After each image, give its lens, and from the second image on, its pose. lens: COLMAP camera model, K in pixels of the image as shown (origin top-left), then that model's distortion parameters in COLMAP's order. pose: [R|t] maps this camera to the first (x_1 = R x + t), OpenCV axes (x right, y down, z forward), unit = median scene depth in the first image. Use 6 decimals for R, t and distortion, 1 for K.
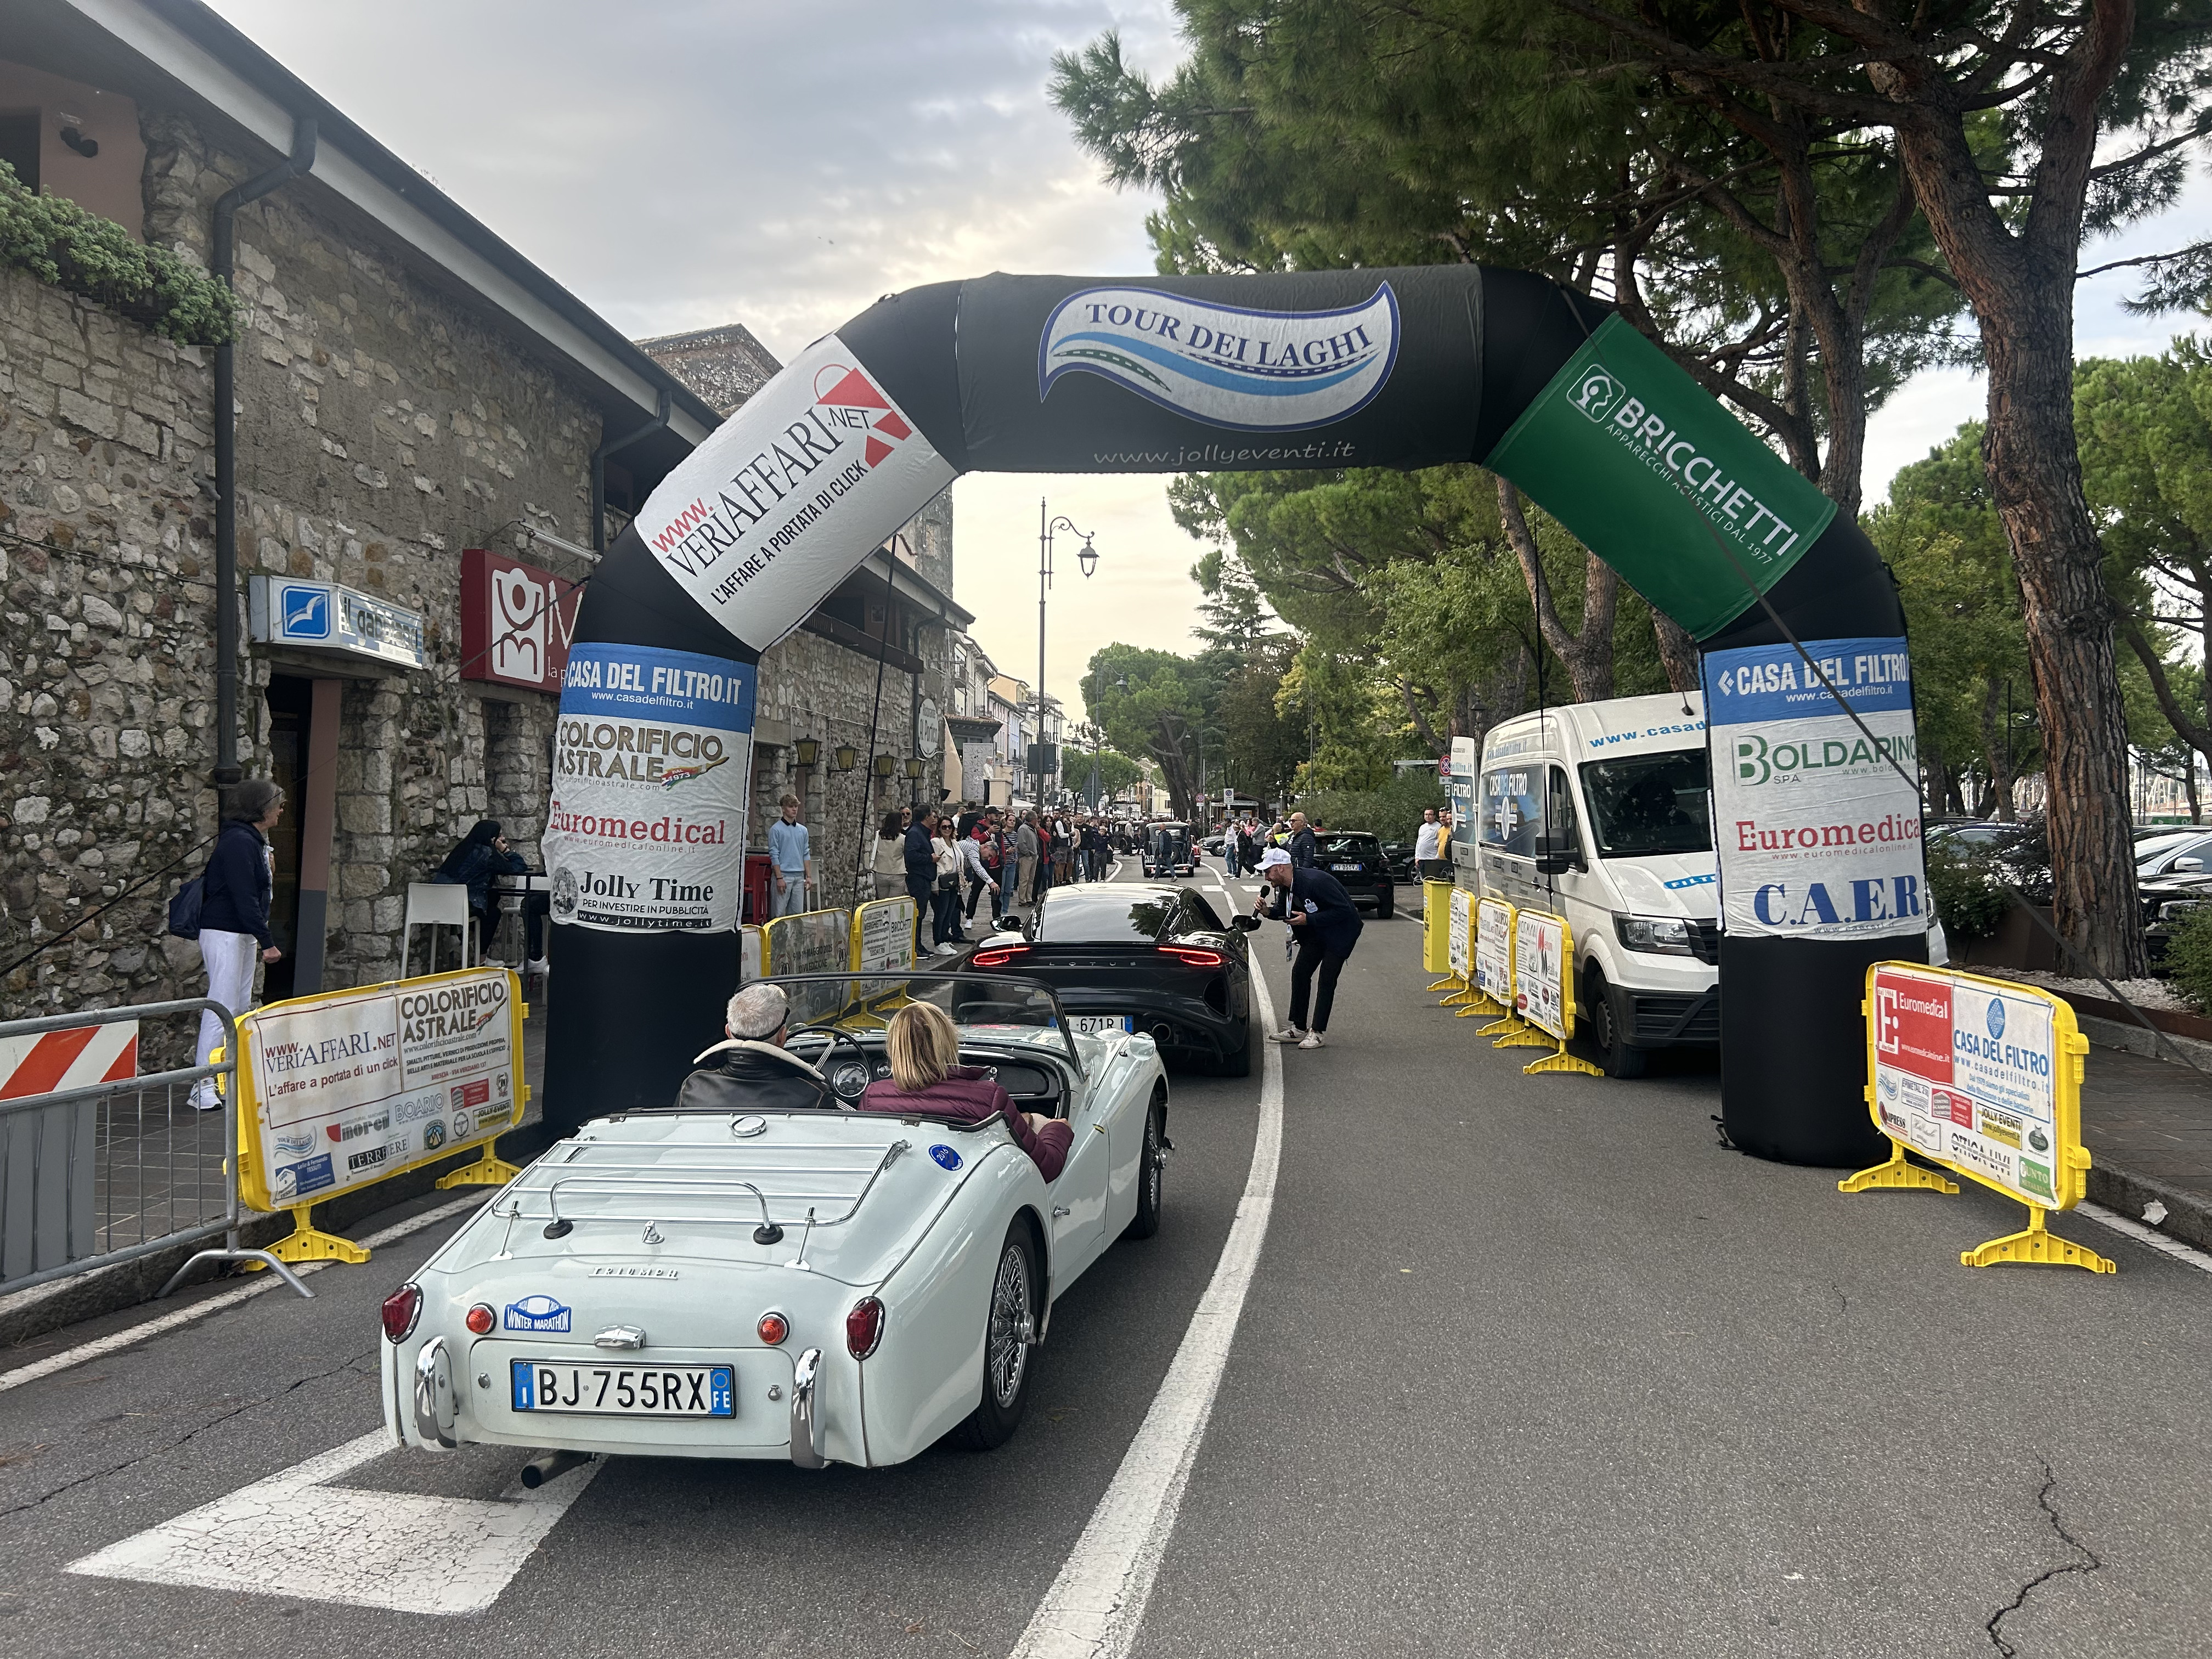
lens RADIAL K [[1672.8, 0, 1107.0], [0, 1672.8, 825.6], [0, 0, 1]] dist [0.002889, 0.002790]
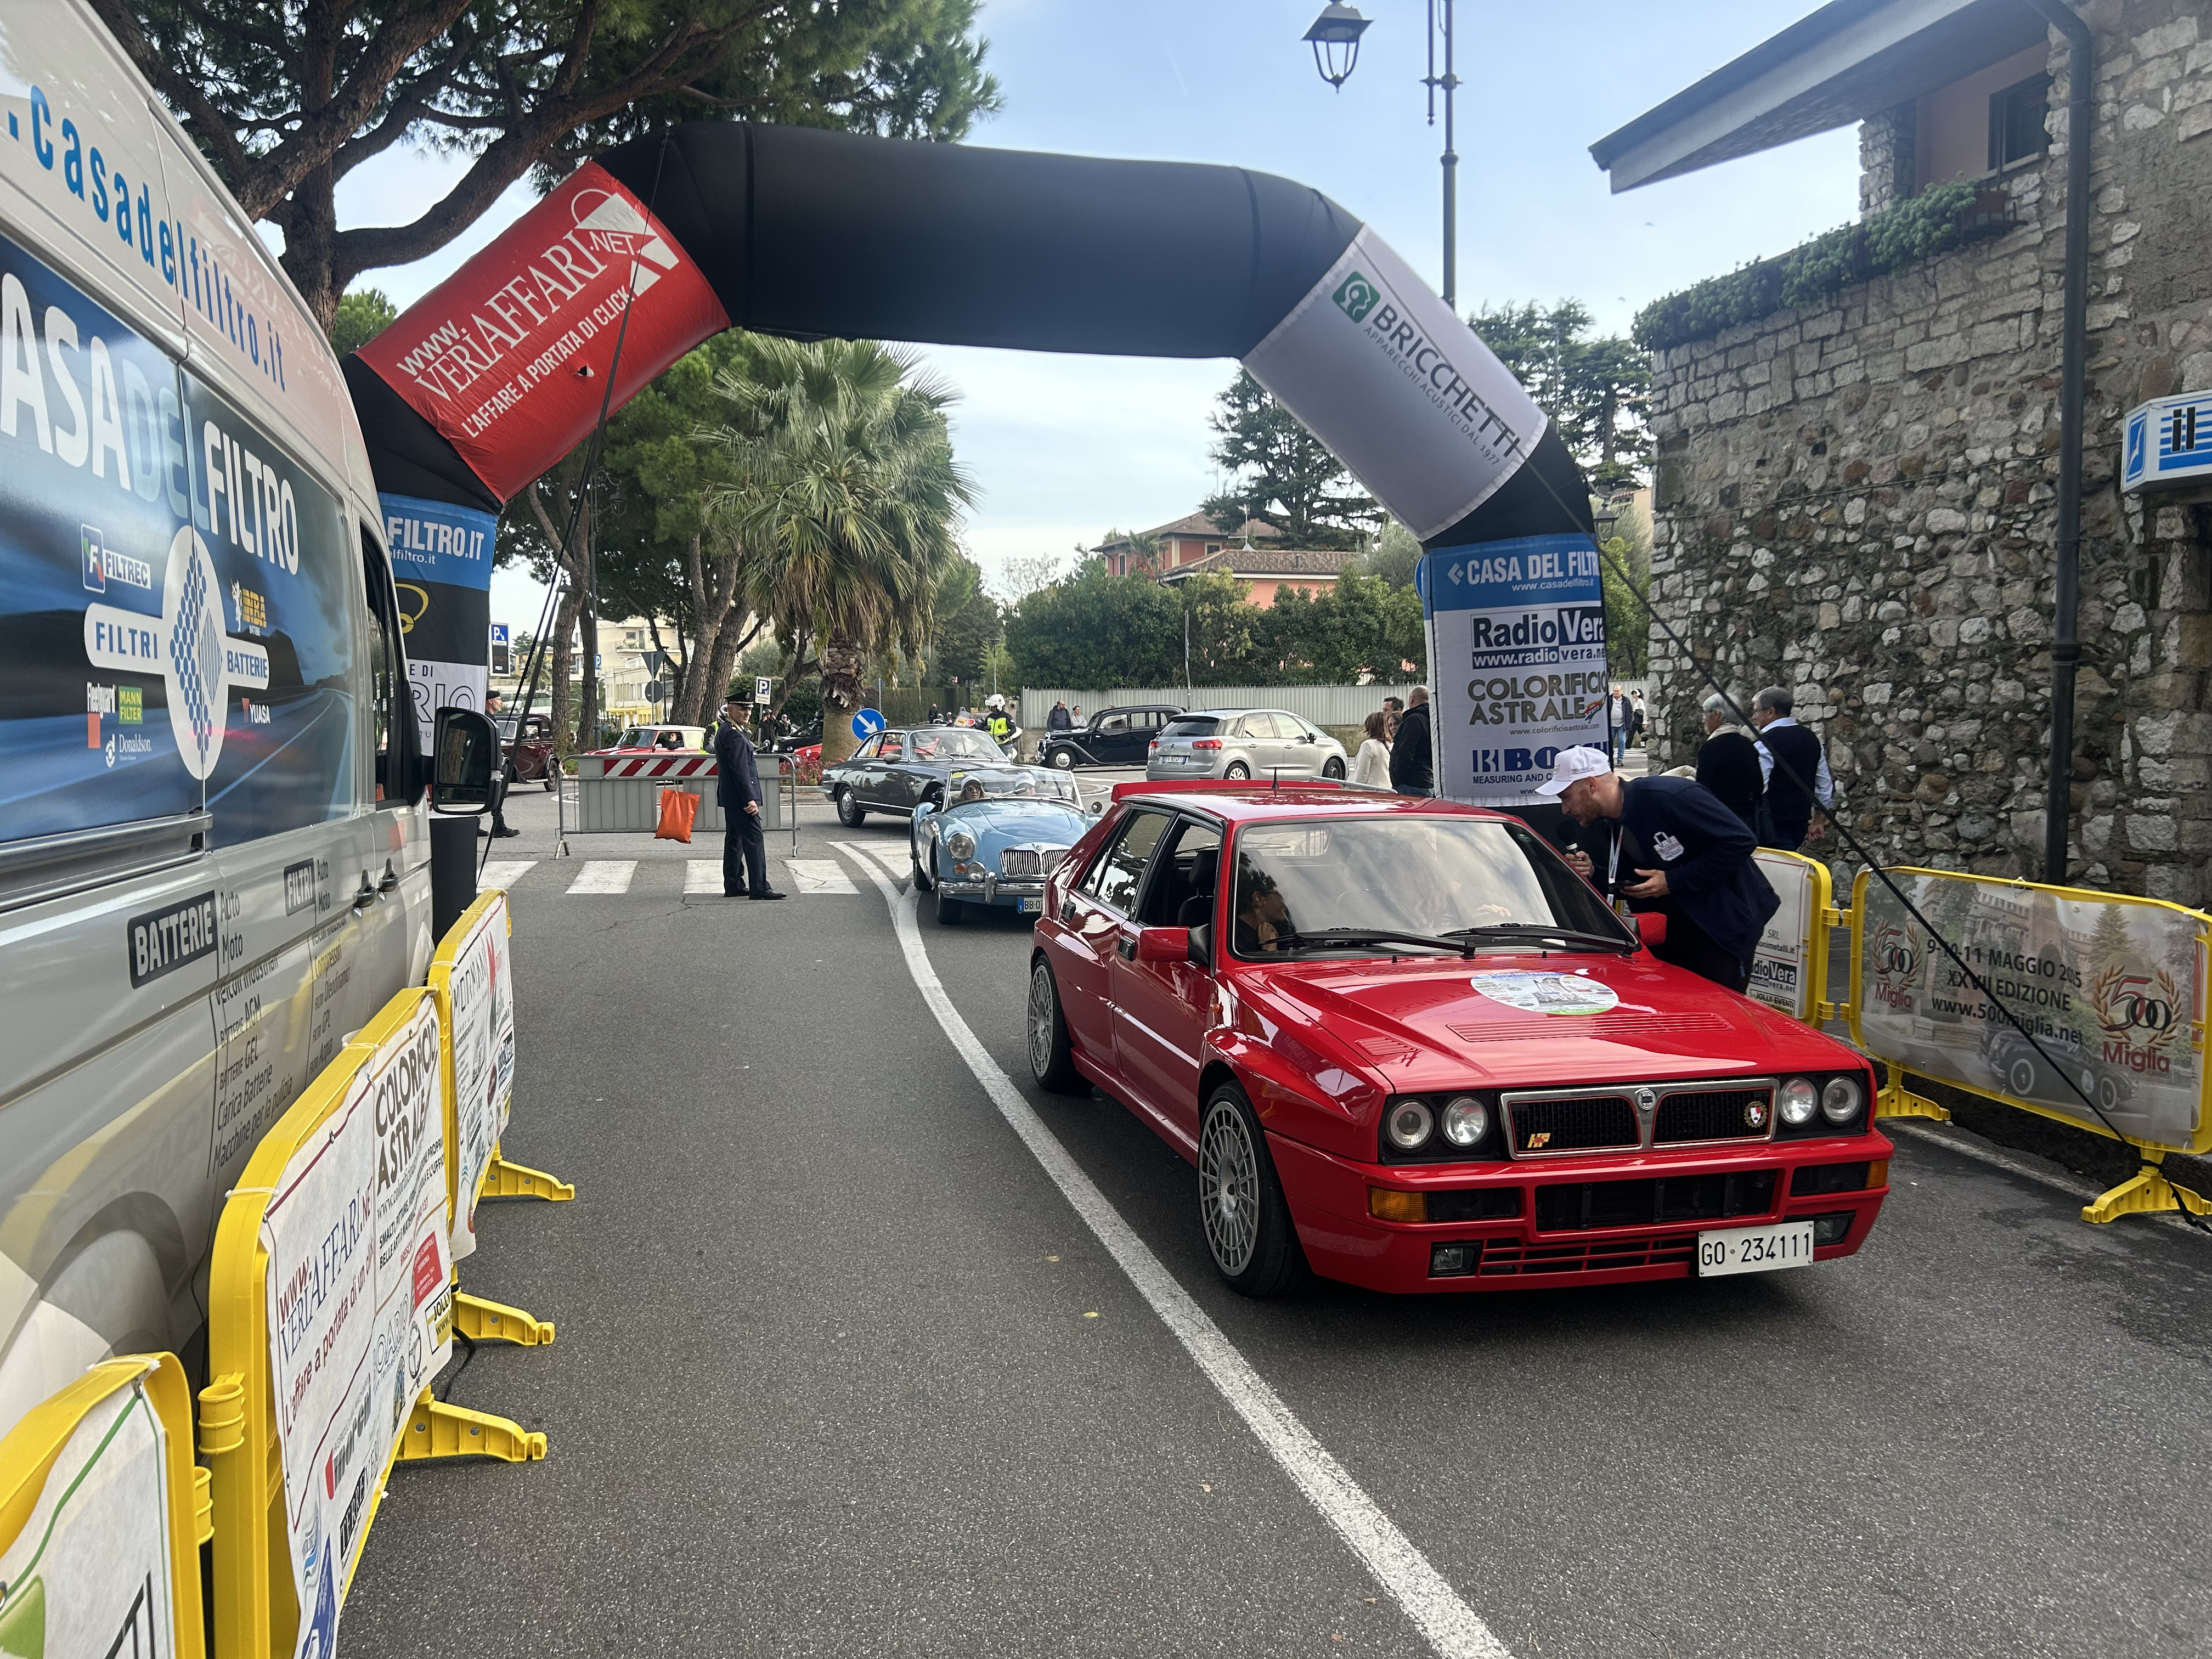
lens RADIAL K [[1672.8, 0, 1108.6], [0, 1672.8, 837.8], [0, 0, 1]] dist [0.002889, 0.002790]
pose [[-0.937699, 0.022242, -0.346736, 0.341824], [-0.003974, 0.997197, 0.074714, 0.006866], [0.347426, 0.071437, -0.934982, 1.880209]]
